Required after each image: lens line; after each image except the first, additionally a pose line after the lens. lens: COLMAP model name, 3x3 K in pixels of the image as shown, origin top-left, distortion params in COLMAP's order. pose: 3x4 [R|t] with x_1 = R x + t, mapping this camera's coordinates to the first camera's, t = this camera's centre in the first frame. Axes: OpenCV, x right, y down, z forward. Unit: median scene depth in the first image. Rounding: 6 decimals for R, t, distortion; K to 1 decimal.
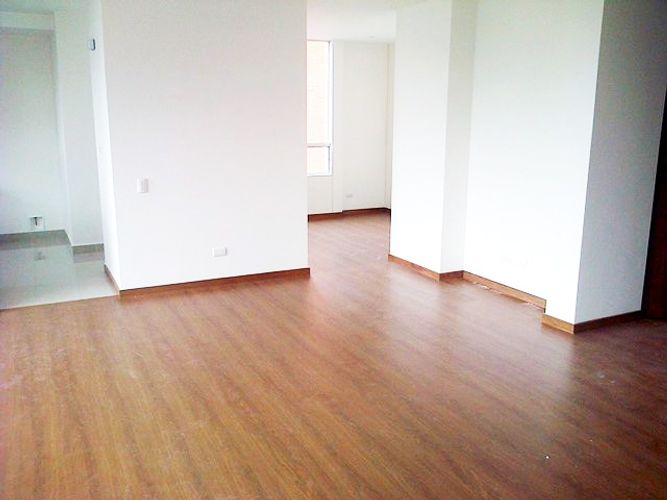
lens RADIAL K [[606.3, 0, 333.5], [0, 606.3, 250.0], [0, 0, 1]] dist [0.001182, -0.013021]
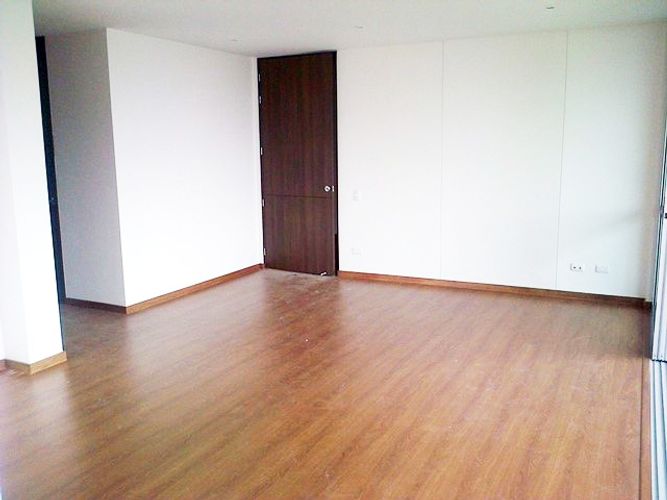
lens RADIAL K [[606.3, 0, 333.5], [0, 606.3, 250.0], [0, 0, 1]] dist [0.001182, -0.013021]
pose [[-0.593275, -0.128954, 0.794604, -0.990884], [0.189140, 0.937124, 0.293301, -0.377050], [-0.782464, 0.324299, -0.531582, 1.700739]]
